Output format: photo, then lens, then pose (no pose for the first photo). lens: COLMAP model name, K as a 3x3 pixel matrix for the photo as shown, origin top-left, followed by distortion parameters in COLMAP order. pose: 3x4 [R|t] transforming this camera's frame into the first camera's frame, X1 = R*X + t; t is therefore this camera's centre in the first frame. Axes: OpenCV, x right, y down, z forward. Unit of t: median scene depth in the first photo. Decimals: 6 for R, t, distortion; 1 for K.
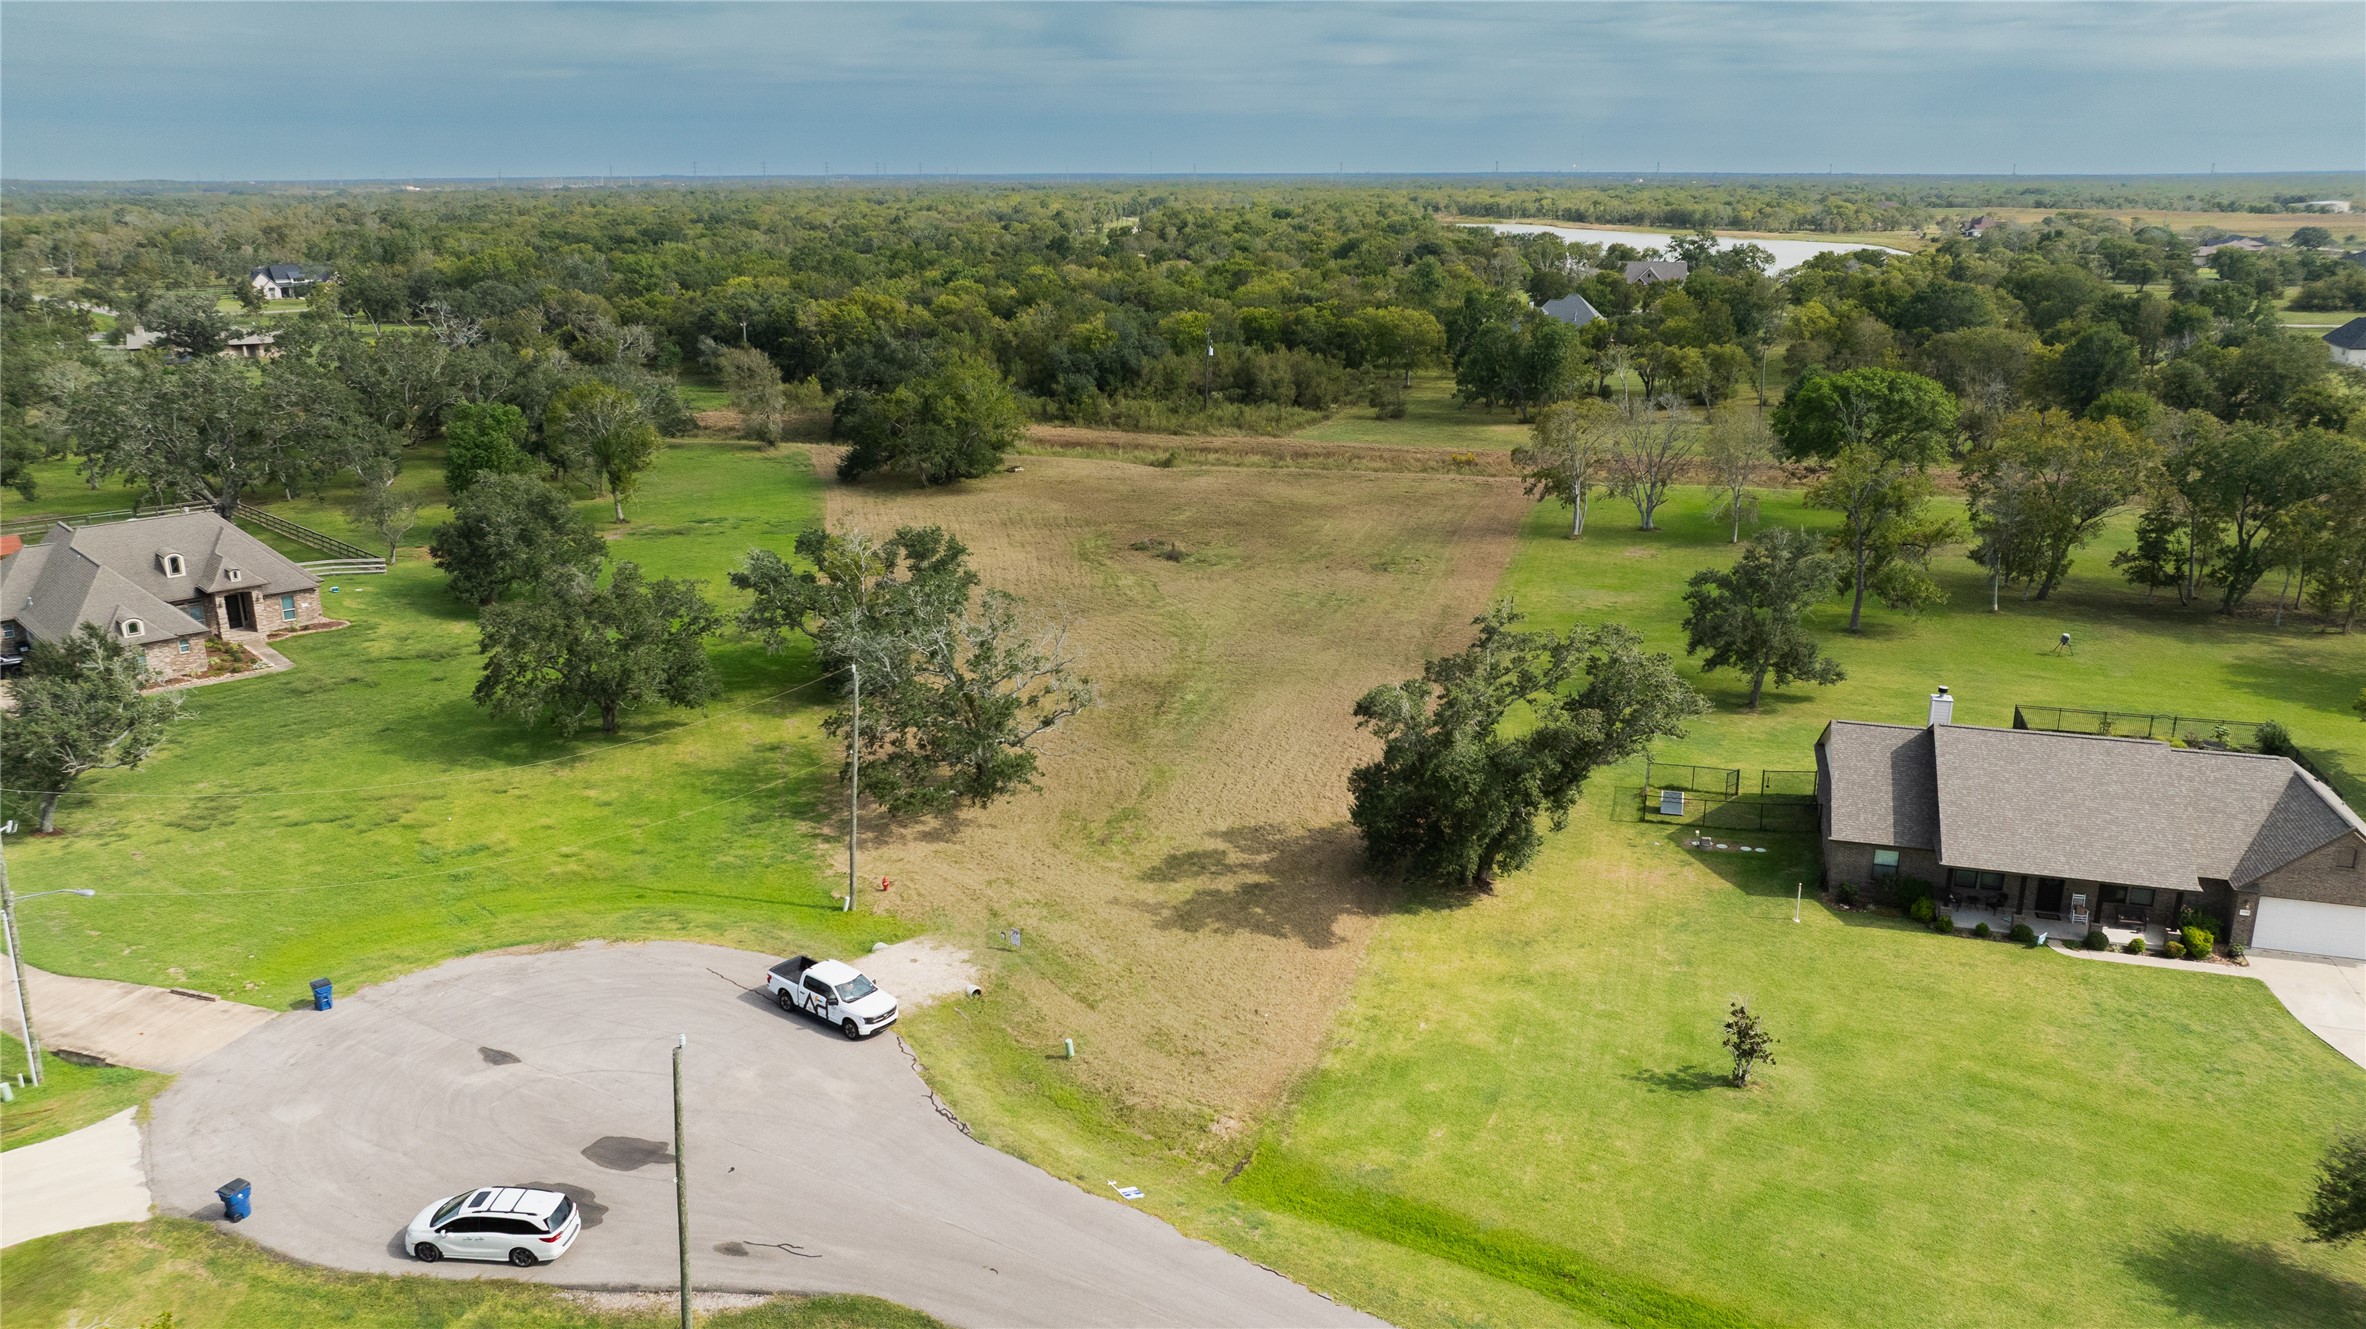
lens RADIAL K [[1671.6, 0, 1189.1], [0, 1671.6, 659.2], [0, 0, 1]] dist [-0.030489, 0.021815]
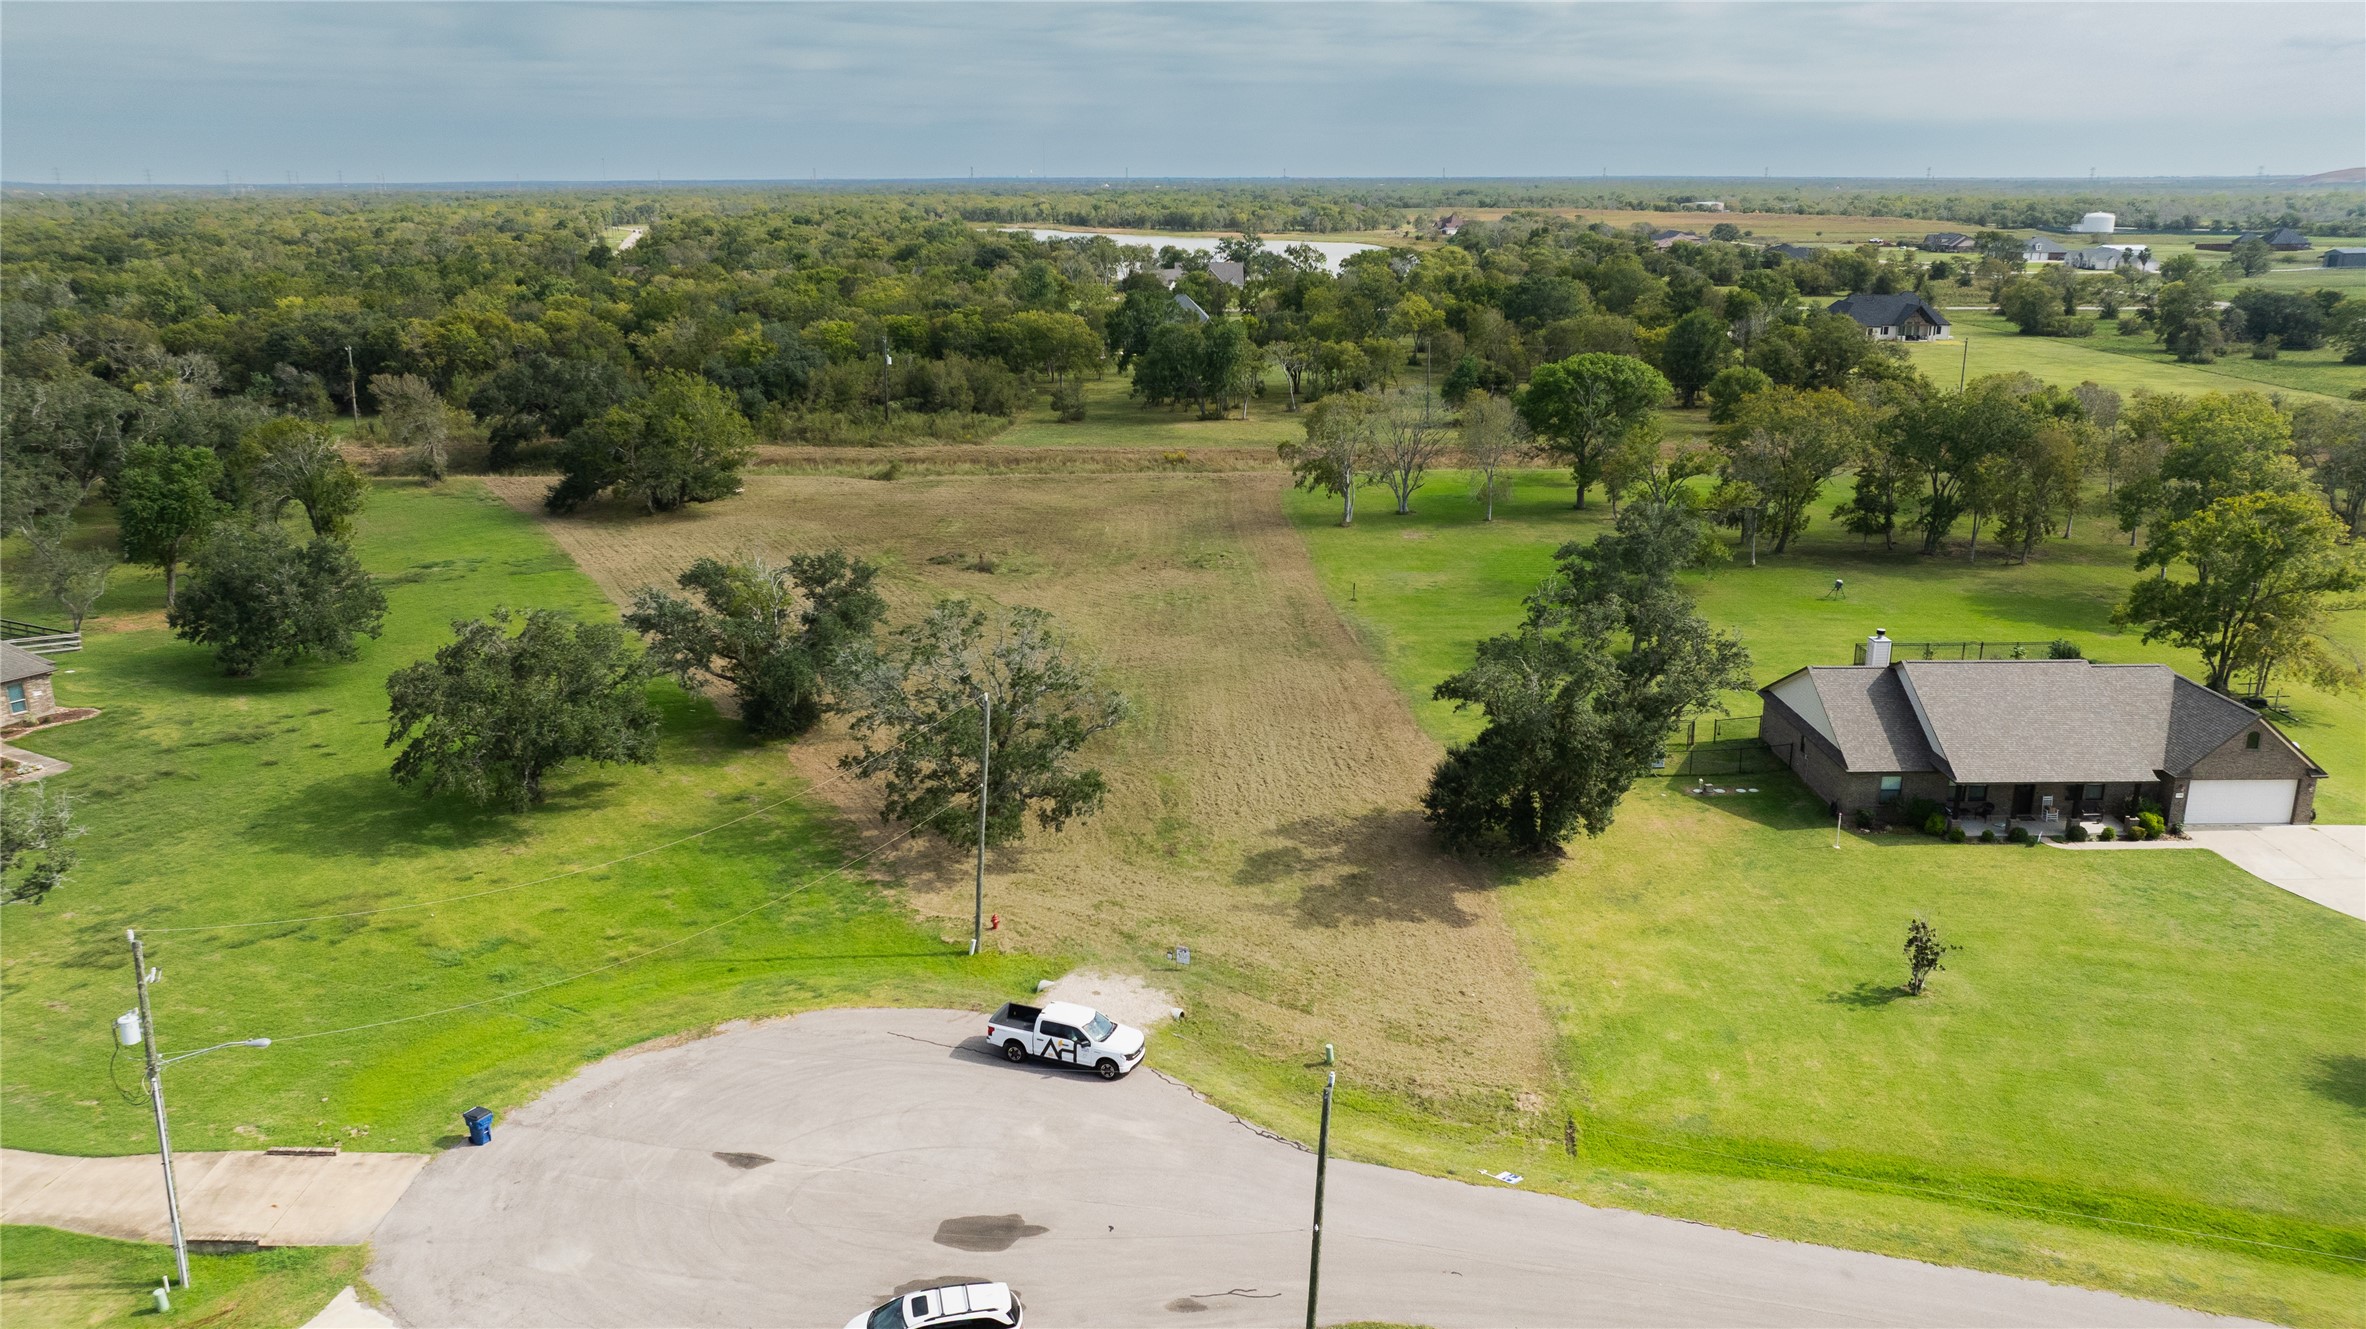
lens RADIAL K [[1671.6, 0, 1169.9], [0, 1671.6, 665.0], [0, 0, 1]] dist [-0.030489, 0.021815]
pose [[0.954740, -0.084063, 0.285316, -0.289706], [0.084097, 0.996383, 0.012155, -0.011912], [-0.285306, 0.012390, 0.958356, 0.048875]]
